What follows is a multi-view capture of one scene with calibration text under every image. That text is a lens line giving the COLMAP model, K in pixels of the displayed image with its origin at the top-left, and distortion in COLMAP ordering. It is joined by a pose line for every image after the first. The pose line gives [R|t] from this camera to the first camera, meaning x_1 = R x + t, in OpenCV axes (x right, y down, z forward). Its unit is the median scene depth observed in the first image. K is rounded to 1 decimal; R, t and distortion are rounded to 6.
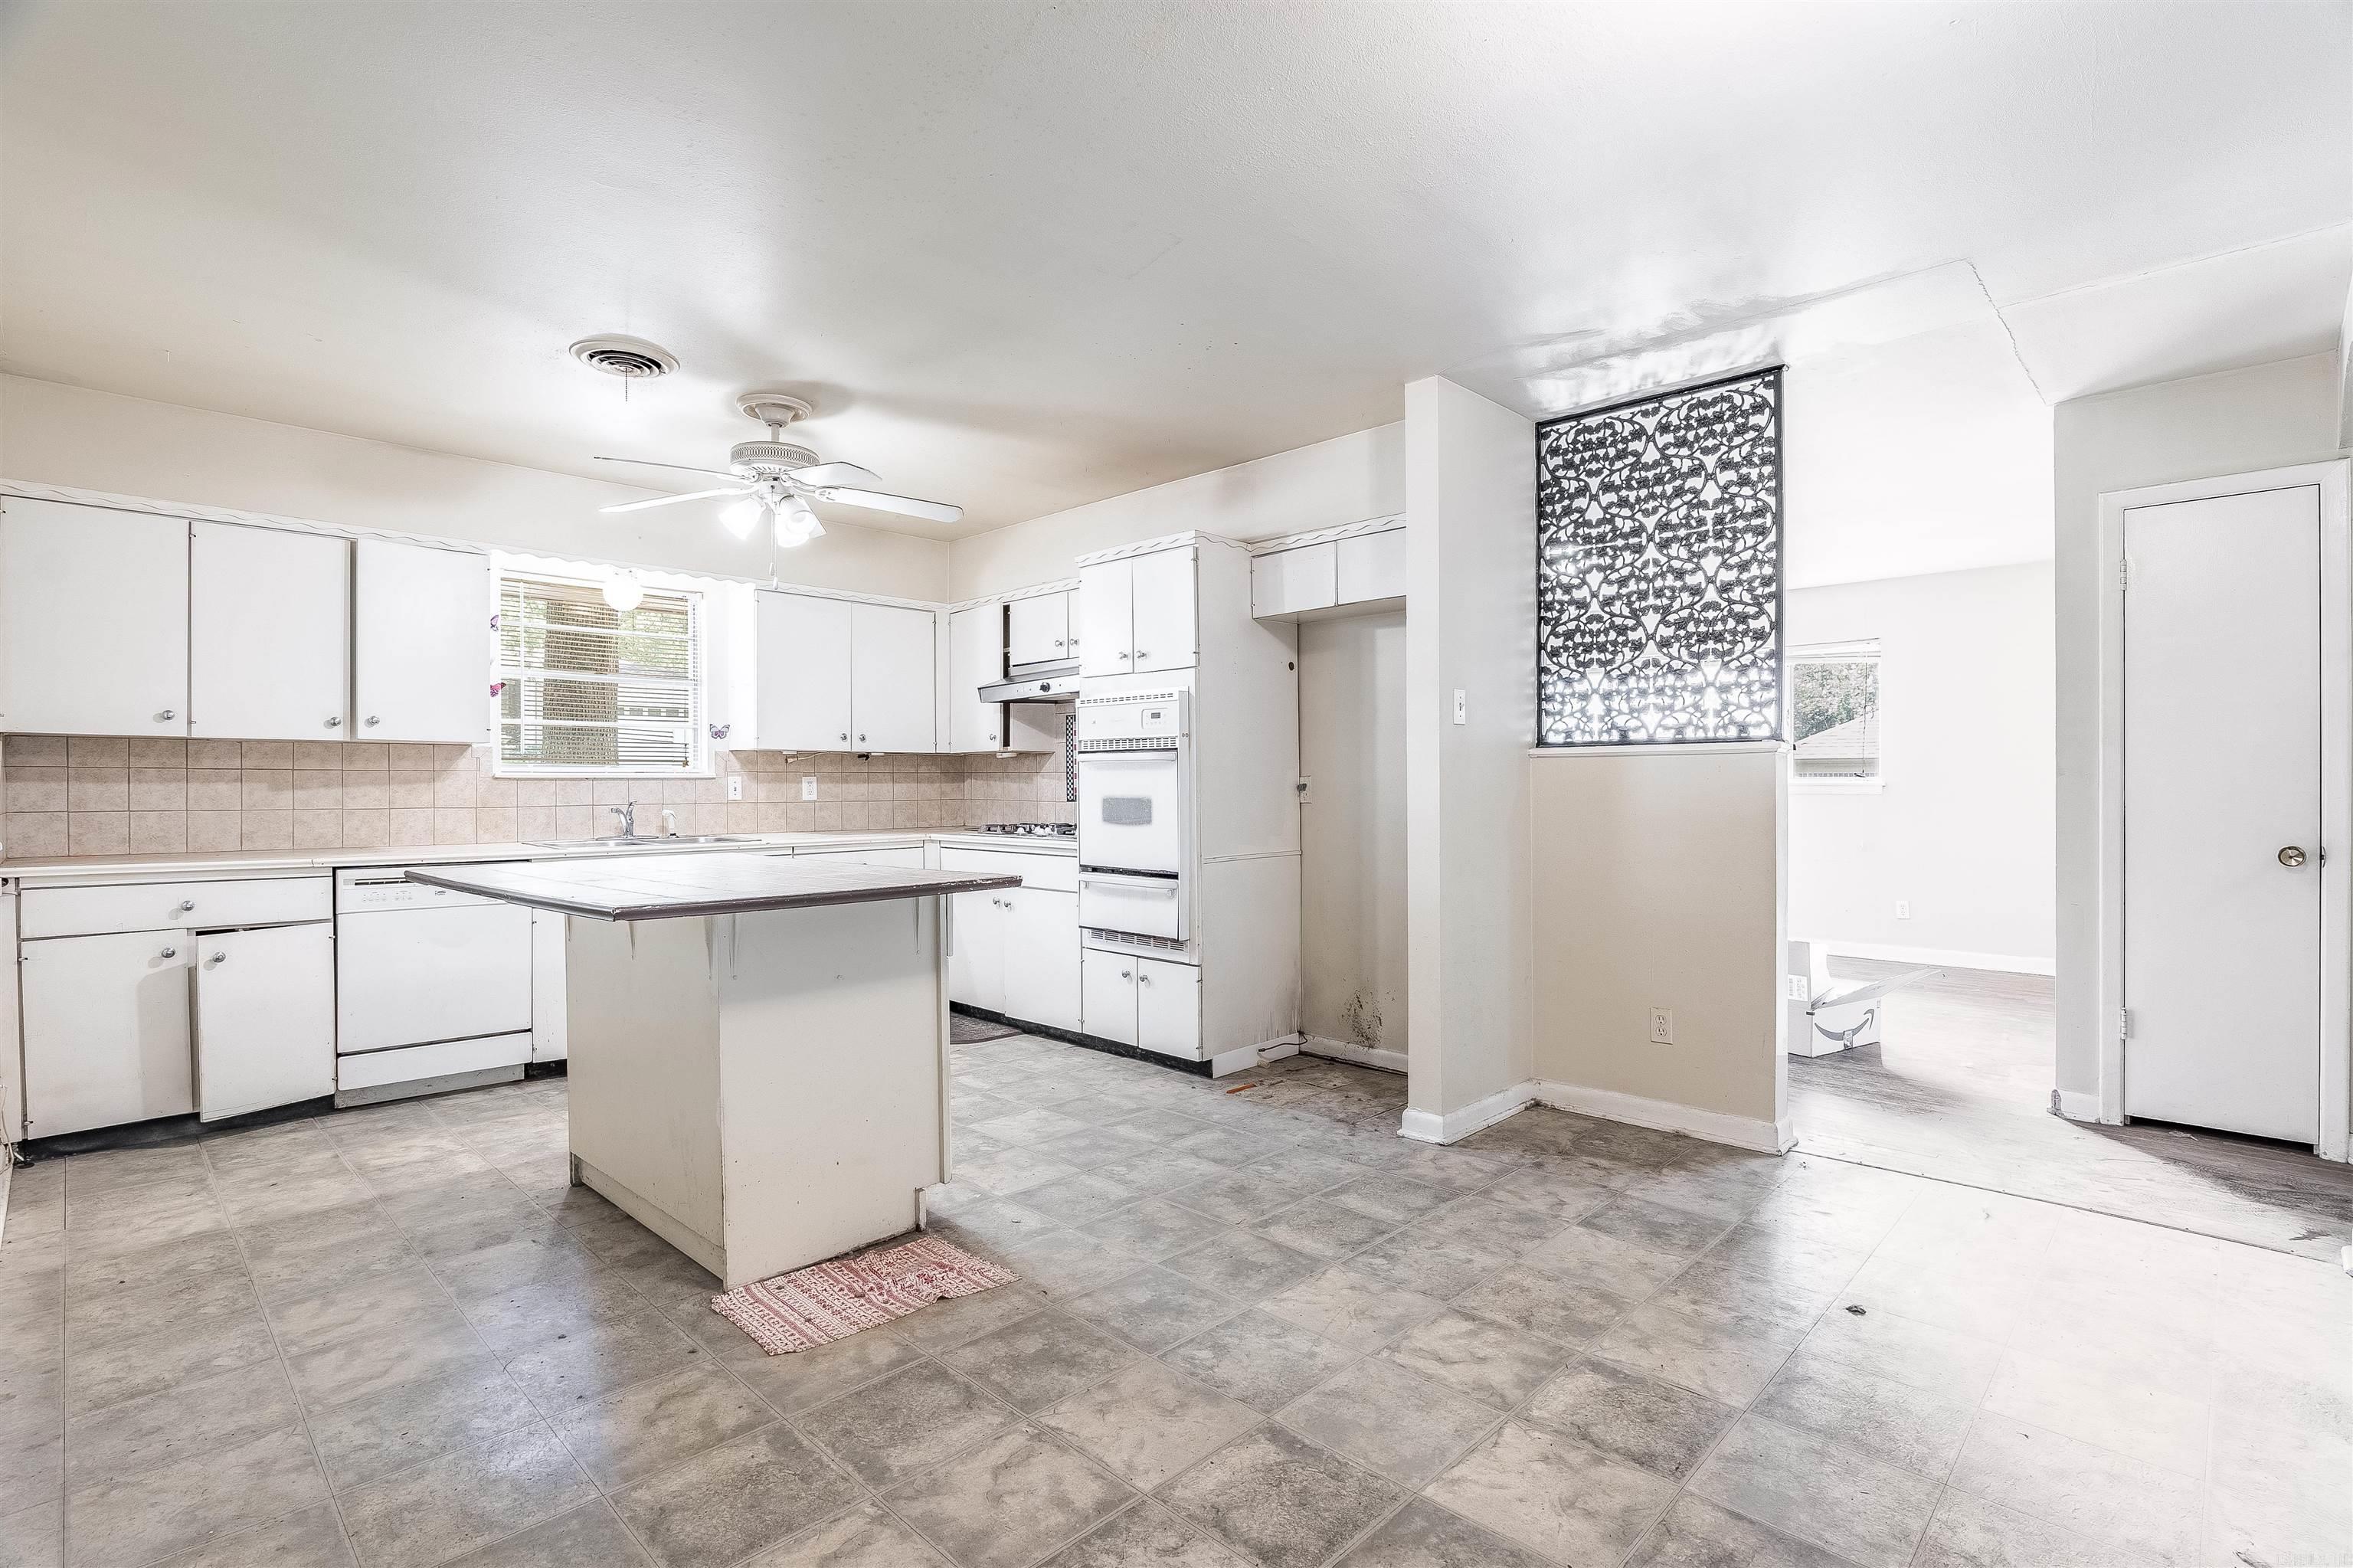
lens RADIAL K [[1104.0, 0, 1185.2], [0, 1104.0, 774.8], [0, 0, 1]] dist [-0.019989, 0.003325]
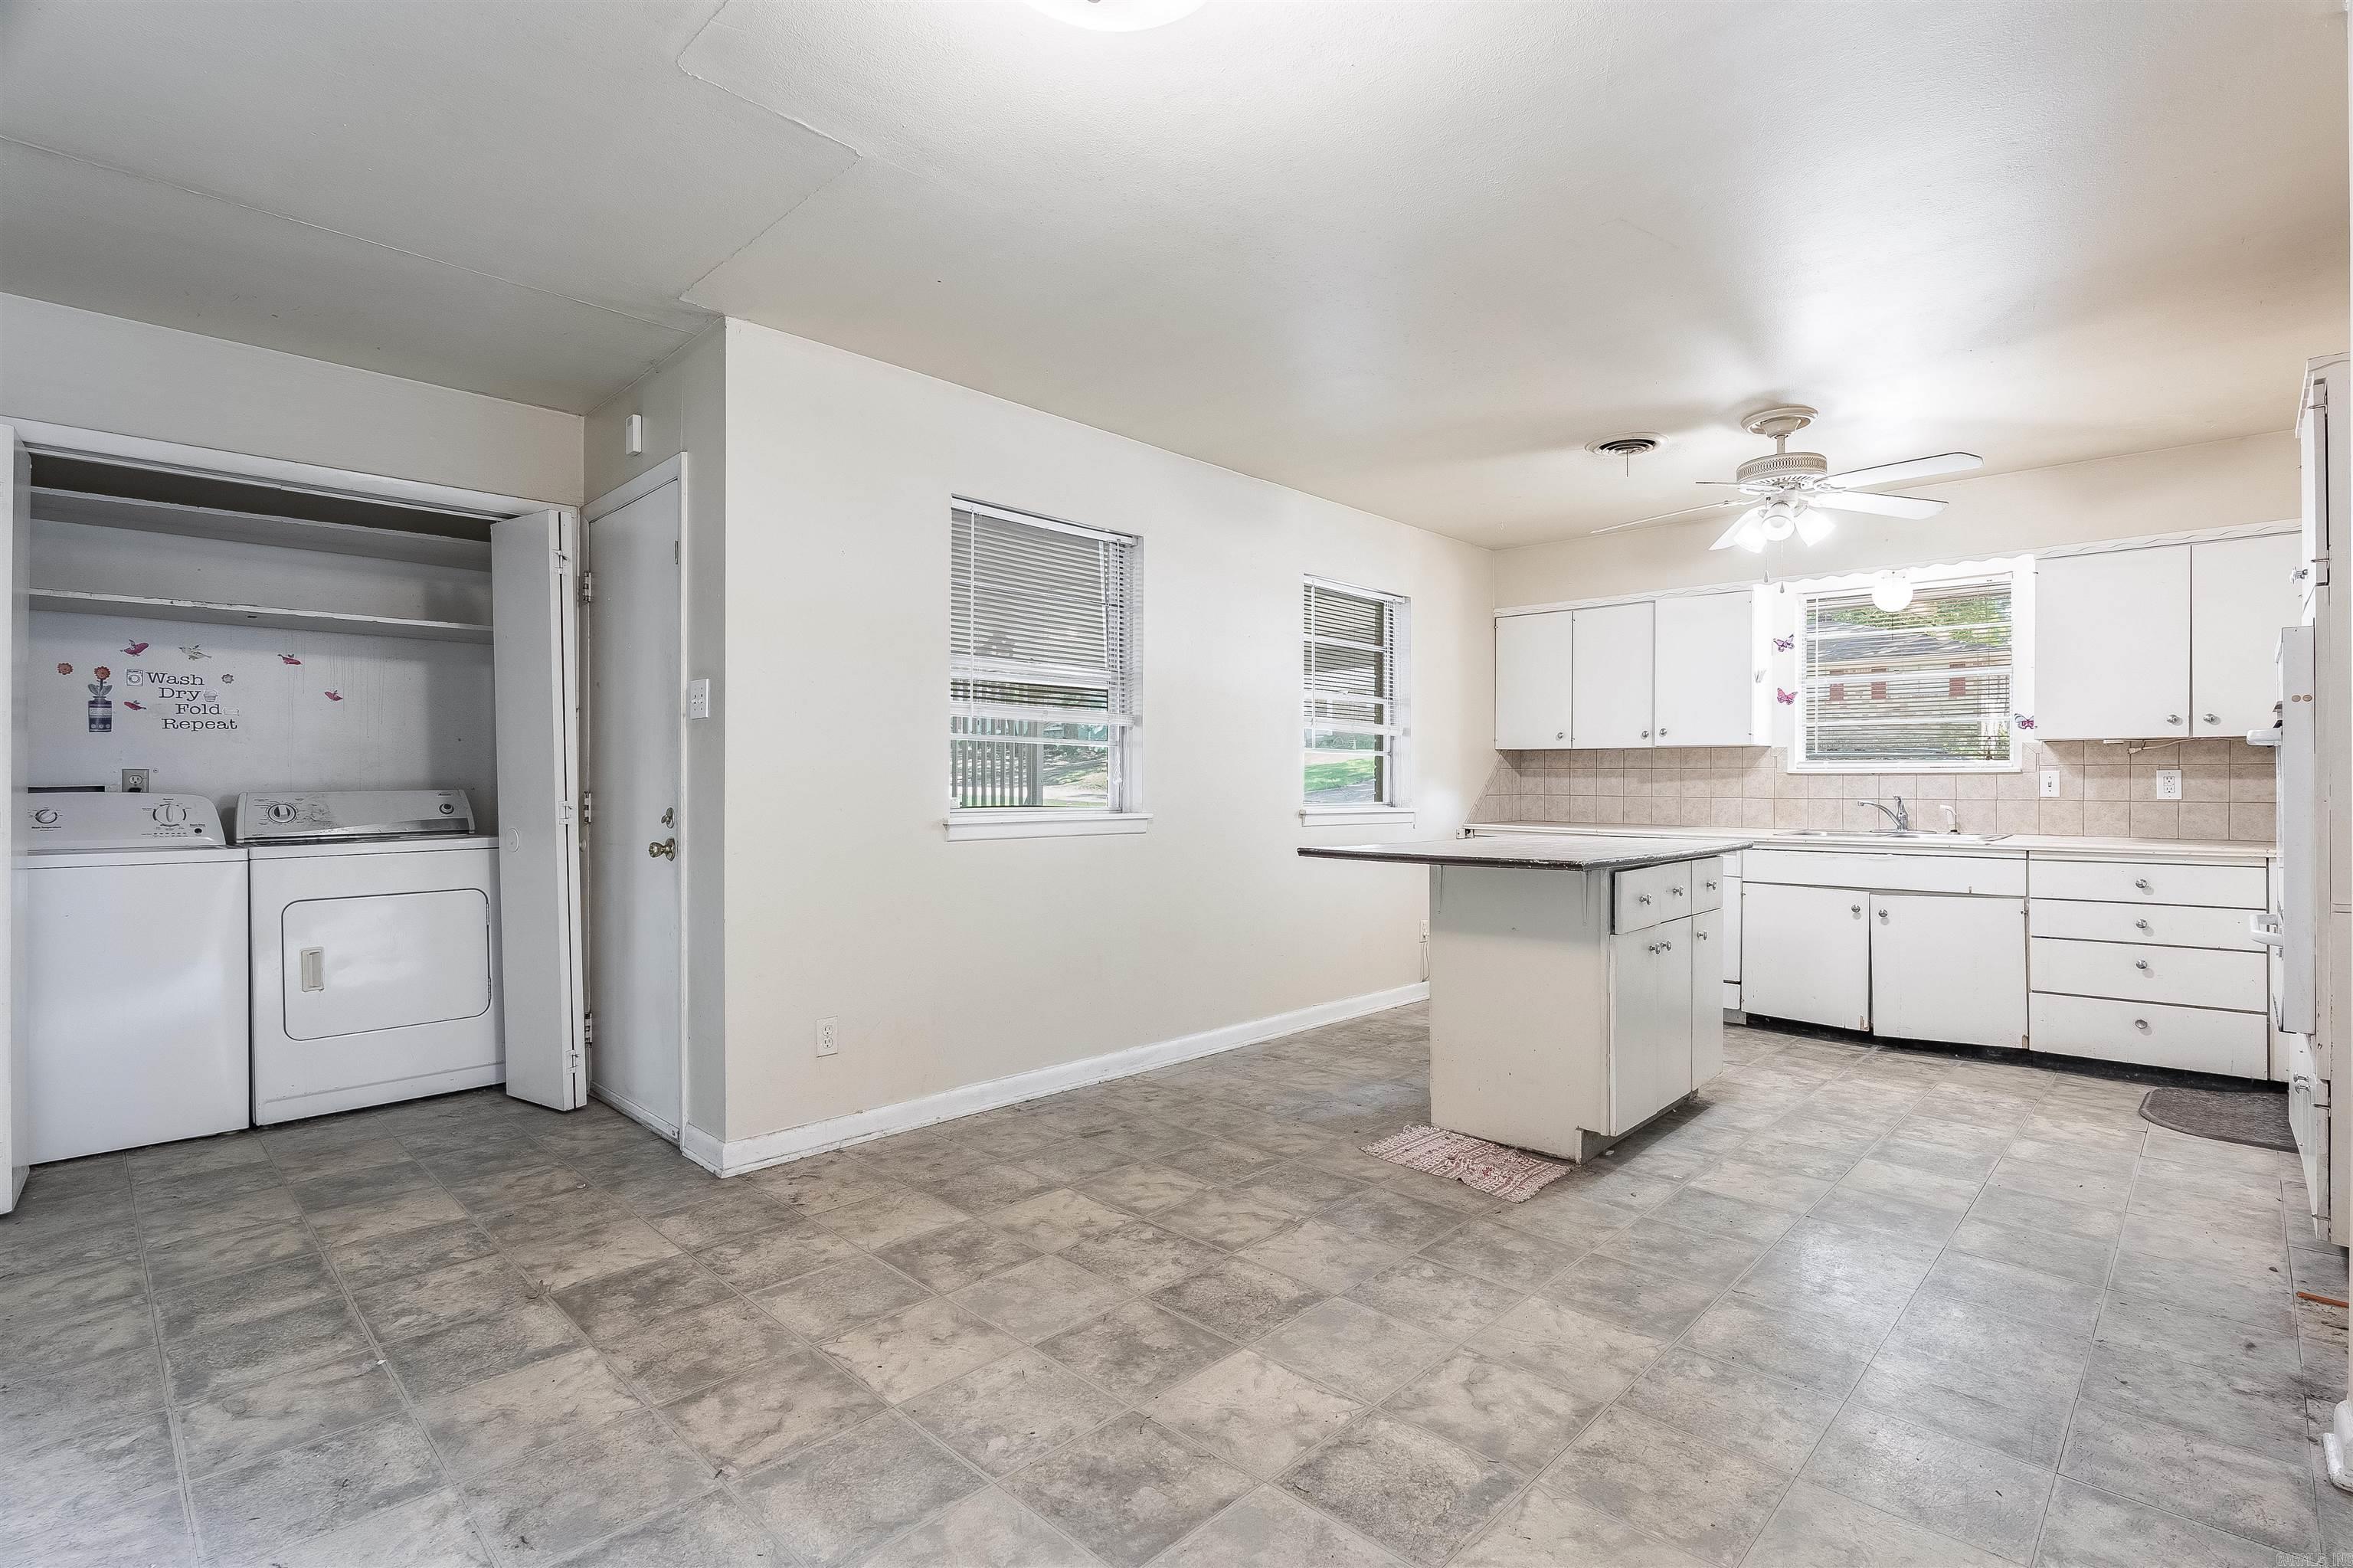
lens RADIAL K [[1104.0, 0, 1183.6], [0, 1104.0, 790.9], [0, 0, 1]] dist [-0.019989, 0.003325]
pose [[0.012673, 0.012018, -0.999847, 1.026436], [0.006878, 0.999903, 0.012106, 0.005667], [0.999896, -0.007031, 0.012589, 0.649252]]
